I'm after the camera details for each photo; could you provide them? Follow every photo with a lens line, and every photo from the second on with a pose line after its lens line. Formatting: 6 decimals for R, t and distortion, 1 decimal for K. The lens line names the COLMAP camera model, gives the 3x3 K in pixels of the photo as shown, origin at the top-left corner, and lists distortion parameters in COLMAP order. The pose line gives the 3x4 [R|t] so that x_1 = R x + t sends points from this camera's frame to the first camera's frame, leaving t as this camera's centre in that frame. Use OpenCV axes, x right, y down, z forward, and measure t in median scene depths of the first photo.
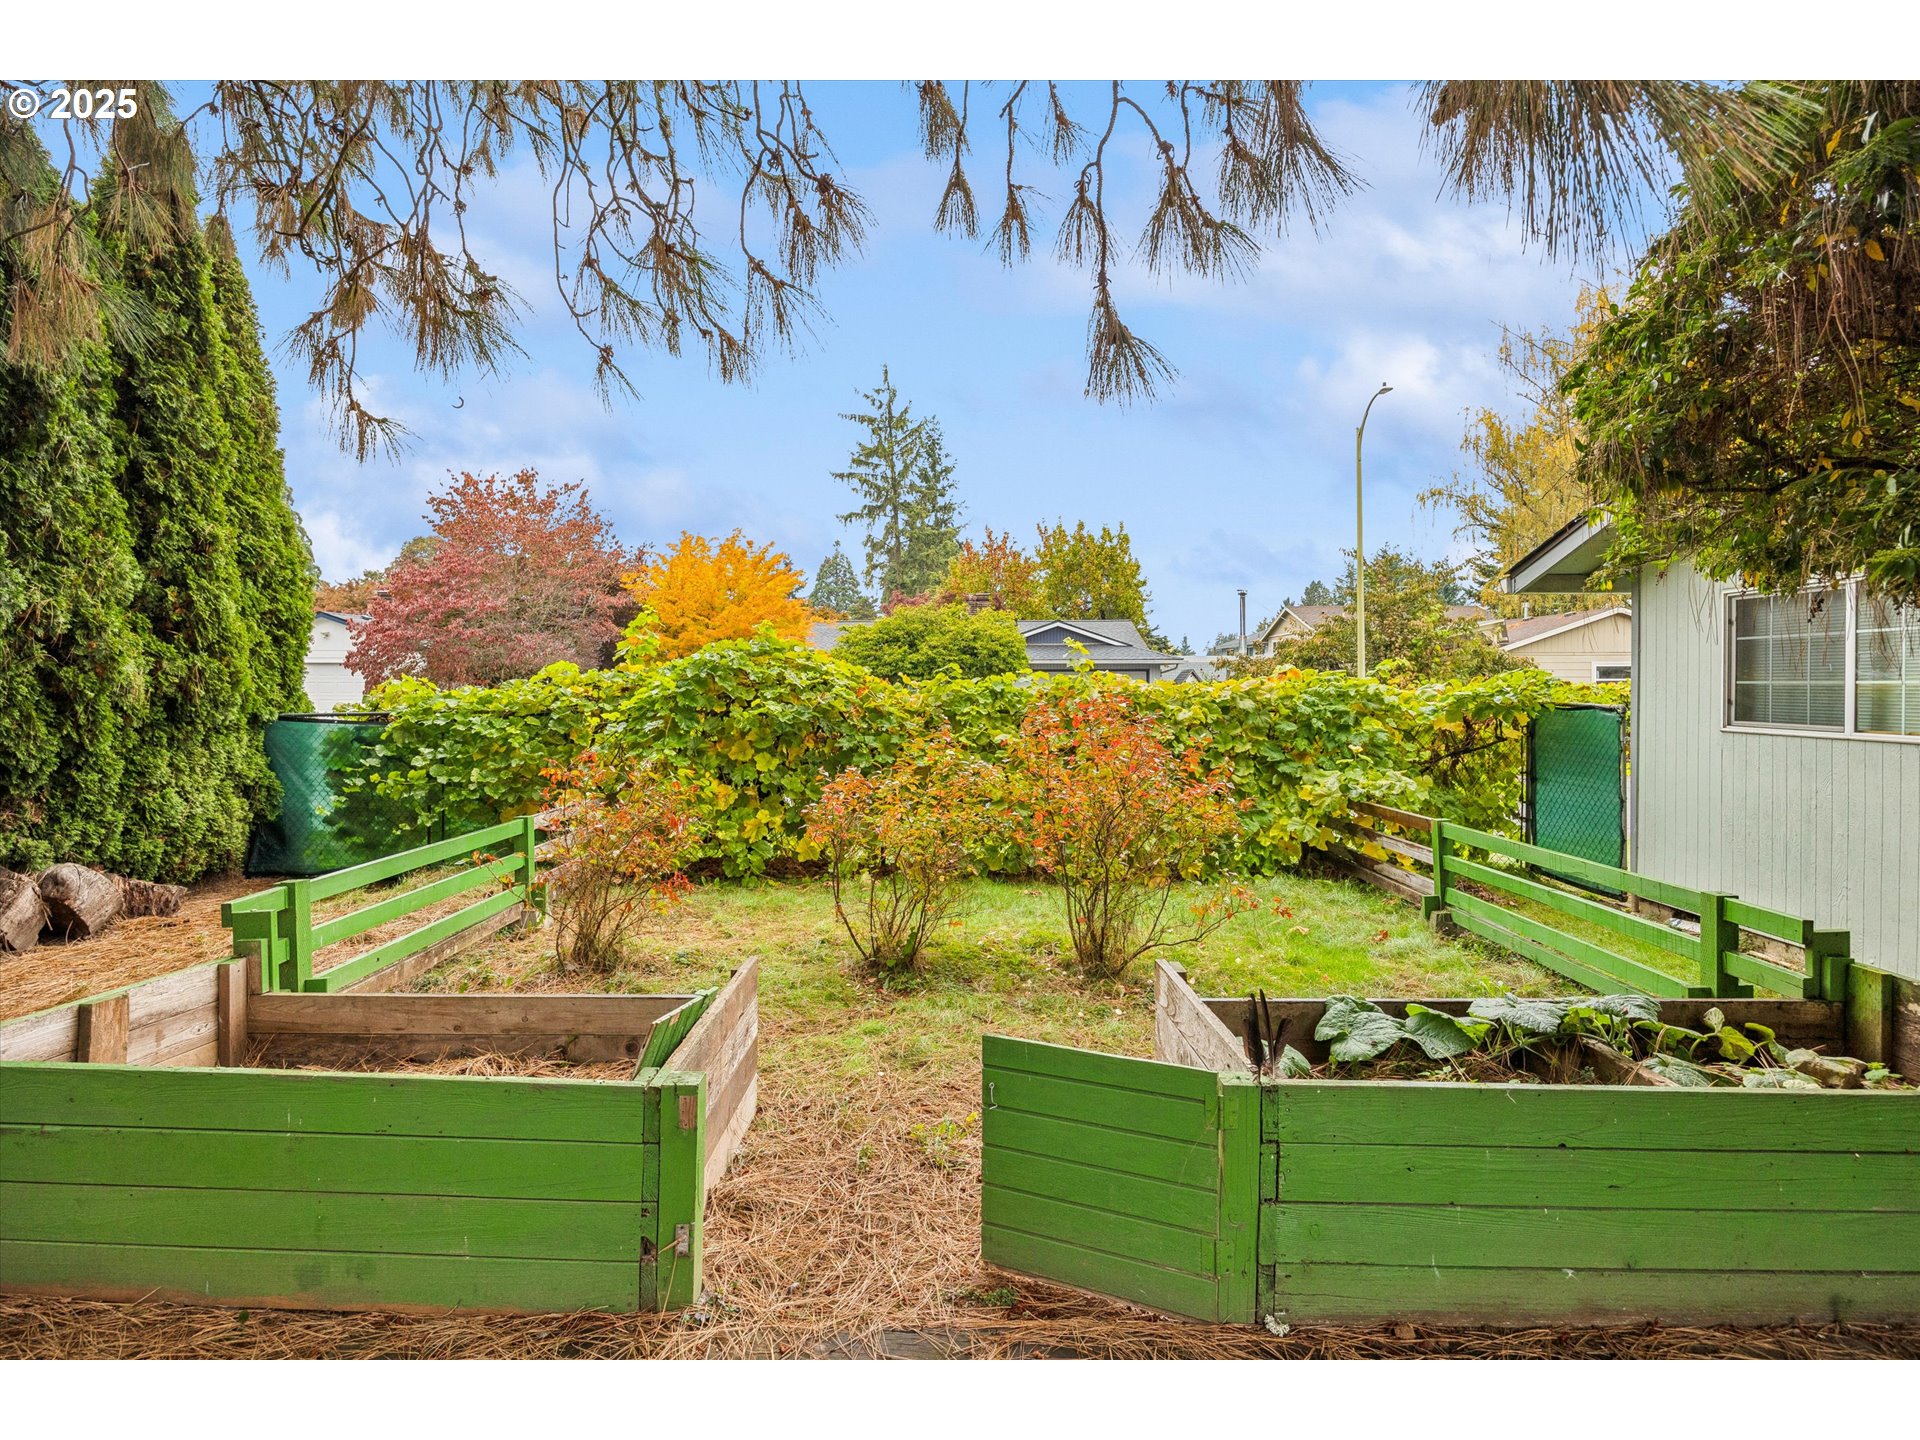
lens RADIAL K [[1000.6, 0, 964.5], [0, 1000.6, 700.9], [0, 0, 1]] dist [-0.002790, -0.000657]
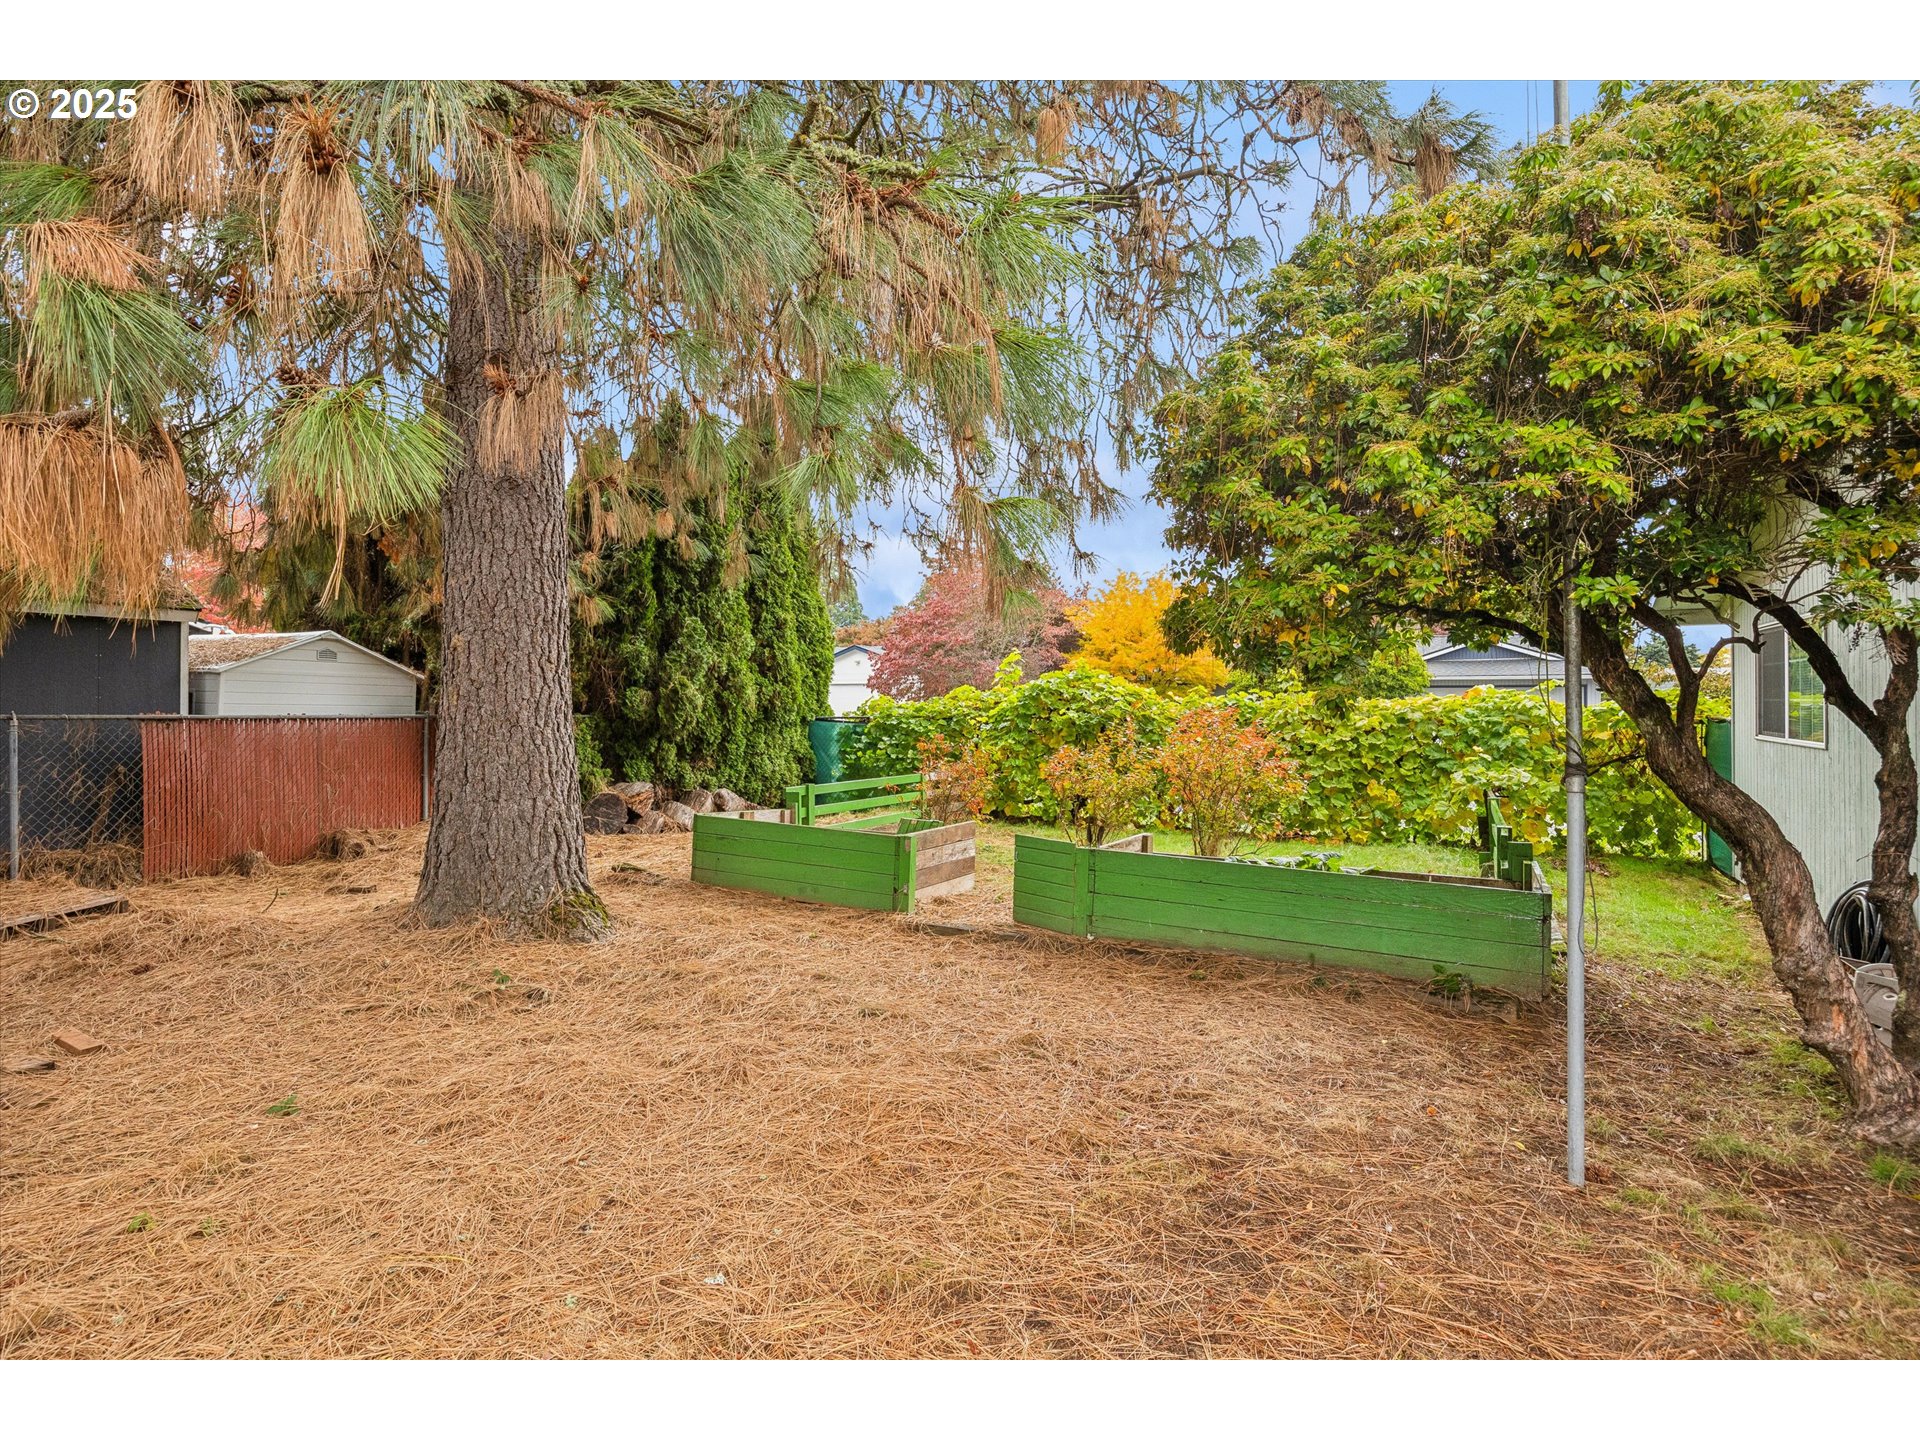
lens RADIAL K [[1000.6, 0, 964.5], [0, 1000.6, 700.9], [0, 0, 1]] dist [-0.002790, -0.000657]
pose [[0.890221, 0.001757, -0.455525, 0.361211], [-0.008775, 0.999873, -0.013293, 0.006905], [0.455444, 0.015831, 0.890124, -0.461692]]
